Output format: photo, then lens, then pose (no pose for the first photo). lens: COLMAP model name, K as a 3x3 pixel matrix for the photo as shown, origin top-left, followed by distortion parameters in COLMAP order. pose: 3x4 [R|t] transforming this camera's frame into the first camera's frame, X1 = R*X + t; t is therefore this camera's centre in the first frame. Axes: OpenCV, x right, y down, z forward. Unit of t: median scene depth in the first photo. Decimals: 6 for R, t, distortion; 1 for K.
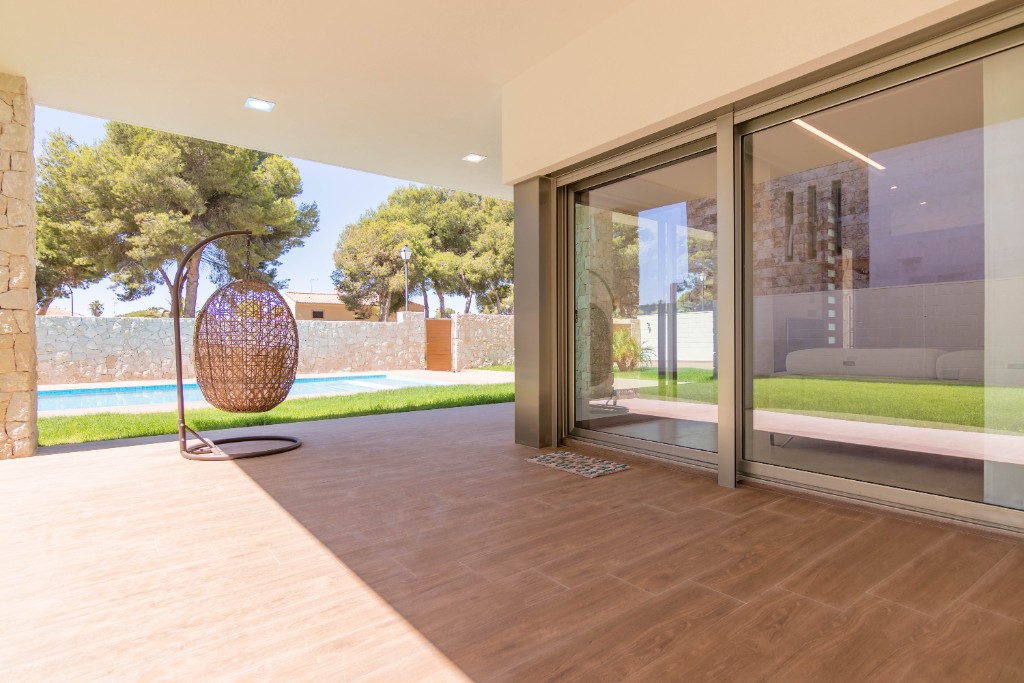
lens RADIAL K [[520.8, 0, 510.2], [0, 520.8, 341.3], [0, 0, 1]] dist [0.001691, 0.000917]
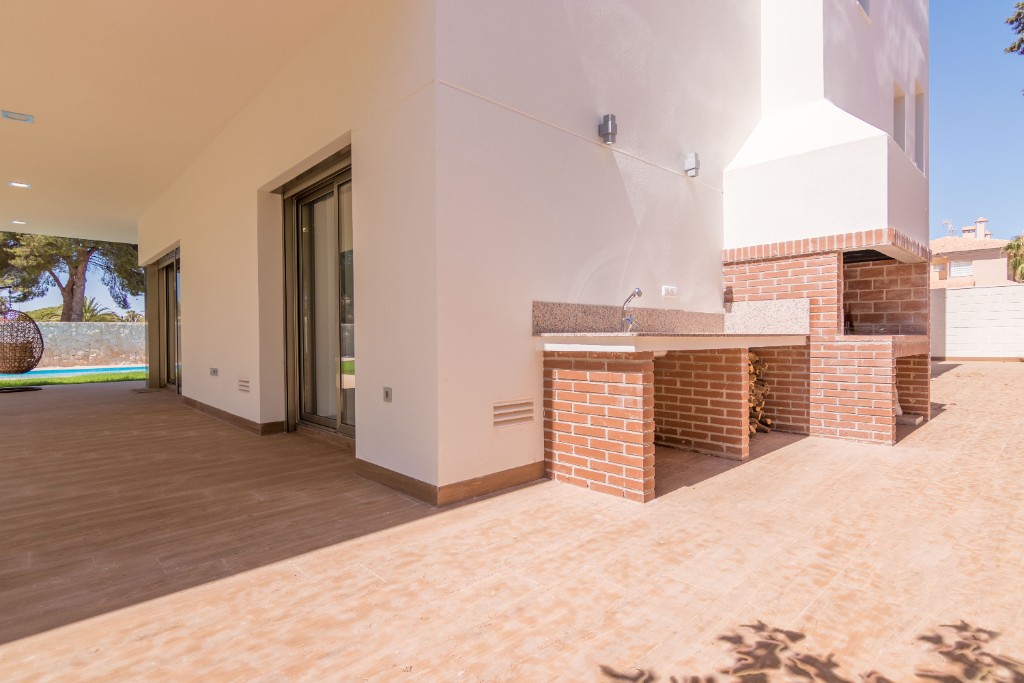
lens RADIAL K [[520.8, 0, 513.6], [0, 520.8, 341.5], [0, 0, 1]] dist [0.001691, 0.000917]
pose [[0.995652, -0.007245, 0.092874, 0.211093], [0.006456, 0.999940, 0.008795, 0.001069], [-0.092932, -0.008157, 0.995639, -0.198490]]
